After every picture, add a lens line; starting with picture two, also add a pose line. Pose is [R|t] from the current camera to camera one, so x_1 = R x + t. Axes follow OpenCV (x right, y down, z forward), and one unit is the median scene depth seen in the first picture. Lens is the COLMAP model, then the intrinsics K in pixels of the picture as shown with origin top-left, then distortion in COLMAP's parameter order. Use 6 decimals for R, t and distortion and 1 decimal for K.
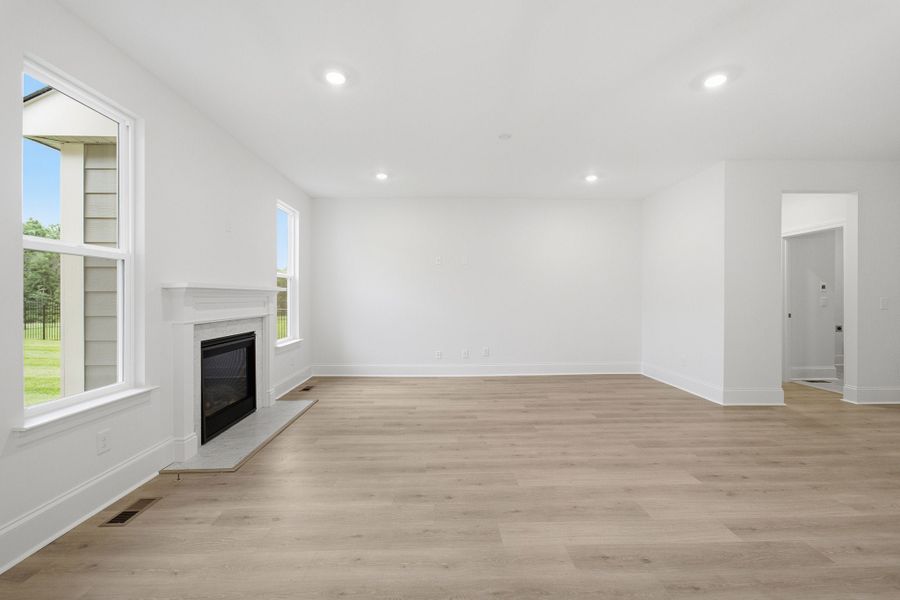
lens RADIAL K [[377.2, 0, 445.1], [0, 377.2, 300.1], [0, 0, 1]] dist [-0.010231, 0.007235]
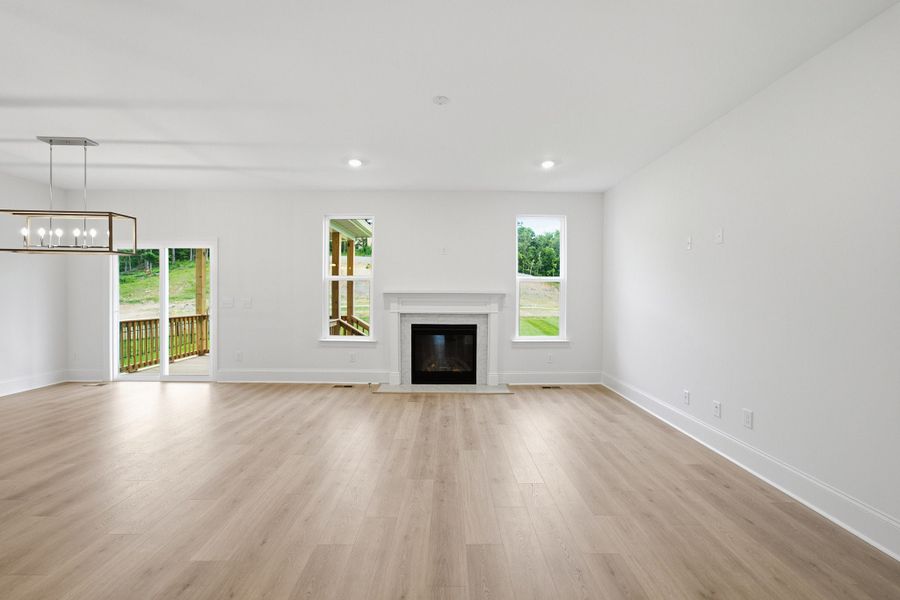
lens RADIAL K [[377.2, 0, 446.7], [0, 377.2, 300.1], [0, 0, 1]] dist [-0.010231, 0.007235]
pose [[-0.017019, 0.015798, -0.999730, 1.140841], [-0.014620, 0.999764, 0.016047, -0.031505], [0.999748, 0.014889, -0.016784, 1.227239]]
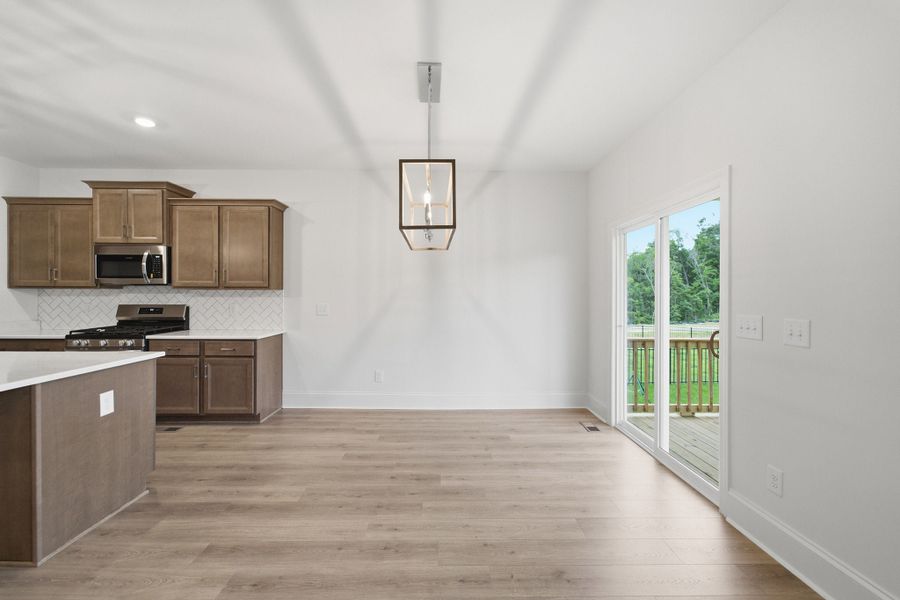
lens RADIAL K [[377.2, 0, 448.8], [0, 377.2, 294.1], [0, 0, 1]] dist [-0.010231, 0.007235]
pose [[-0.999990, -0.000841, 0.004341, -0.111888], [-0.000823, 0.999991, 0.004253, -0.034725], [-0.004345, 0.004250, -0.999982, 0.831542]]
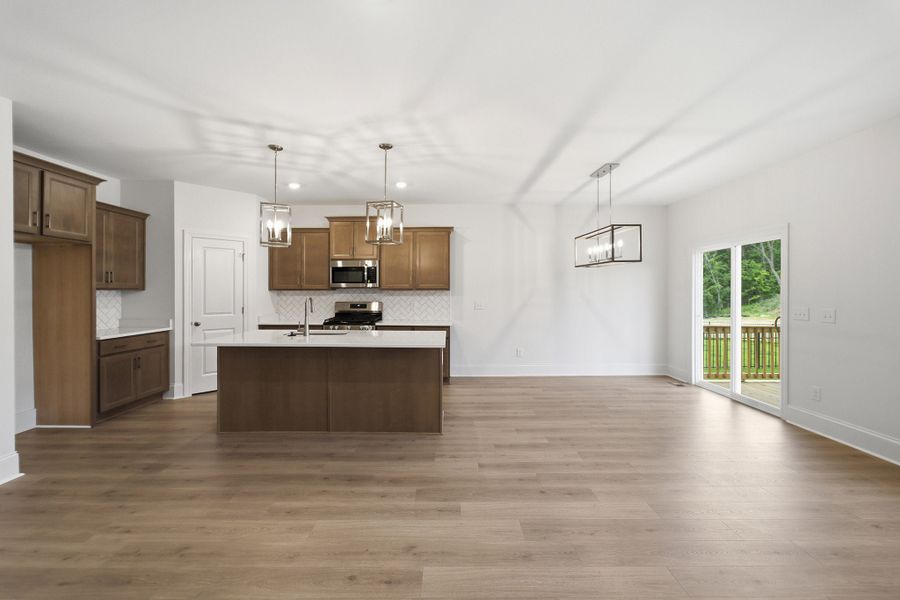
lens RADIAL K [[377.2, 0, 452.2], [0, 377.2, 291.4], [0, 0, 1]] dist [-0.010231, 0.007235]
pose [[-0.999903, 0.000662, 0.013927, 0.501595], [0.000794, 0.999955, 0.009475, -0.061282], [-0.013920, 0.009485, -0.999858, 1.428966]]
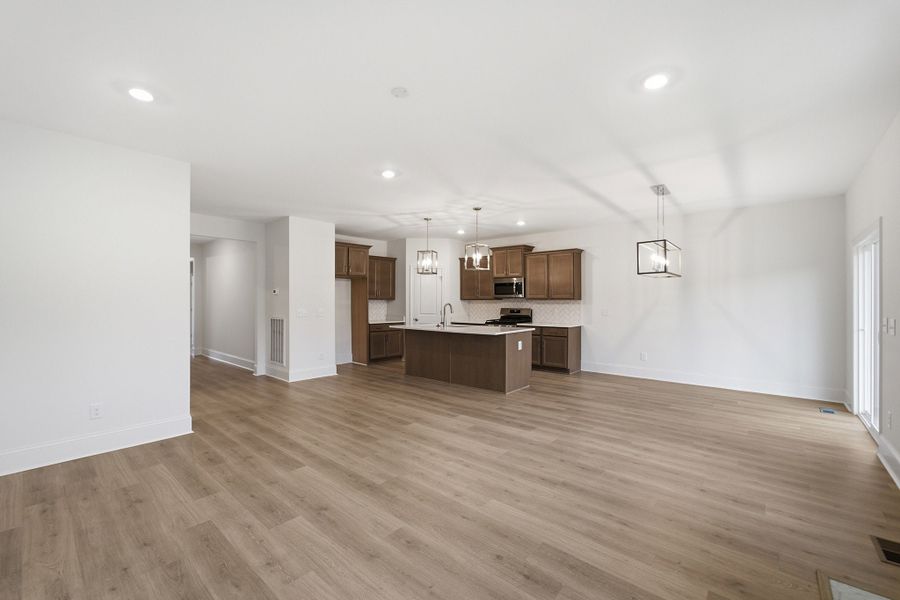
lens RADIAL K [[377.2, 0, 454.6], [0, 377.2, 302.0], [0, 0, 1]] dist [-0.010231, 0.007235]
pose [[-0.749786, 0.000517, 0.661681, -0.460619], [0.005514, 0.999970, 0.005467, -0.049347], [-0.661658, 0.007747, -0.749766, 1.746701]]
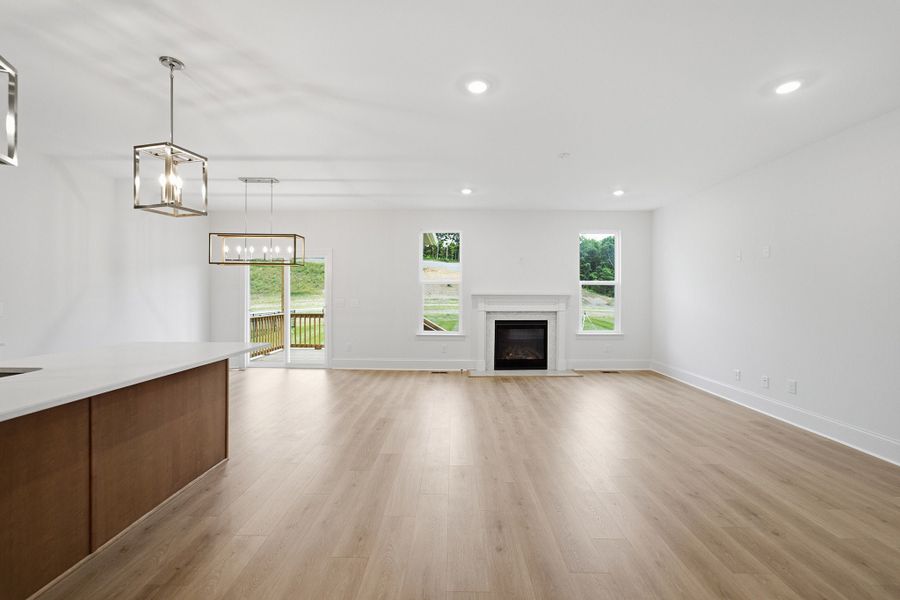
lens RADIAL K [[377.2, 0, 450.2], [0, 377.2, 294.0], [0, 0, 1]] dist [-0.010231, 0.007235]
pose [[-0.030241, 0.000911, -0.999542, 1.507120], [-0.011383, 0.999934, 0.001255, -0.035687], [0.999478, 0.011415, -0.030229, 0.840812]]
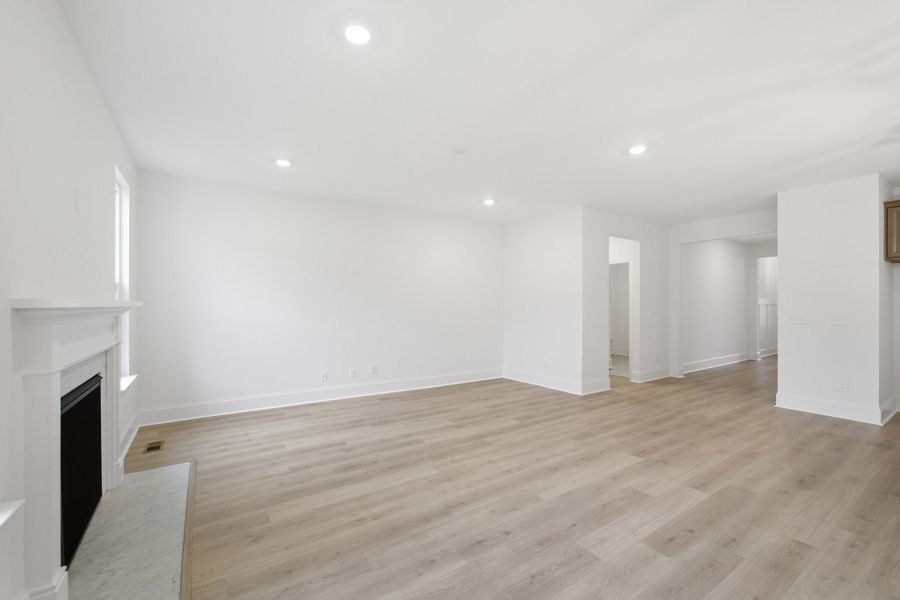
lens RADIAL K [[377.2, 0, 445.5], [0, 377.2, 306.8], [0, 0, 1]] dist [-0.010231, 0.007235]
pose [[0.846092, -0.001244, 0.533036, -0.474417], [0.003512, 0.999989, -0.003241, -0.029153], [-0.533026, 0.004614, 0.846087, 0.217408]]
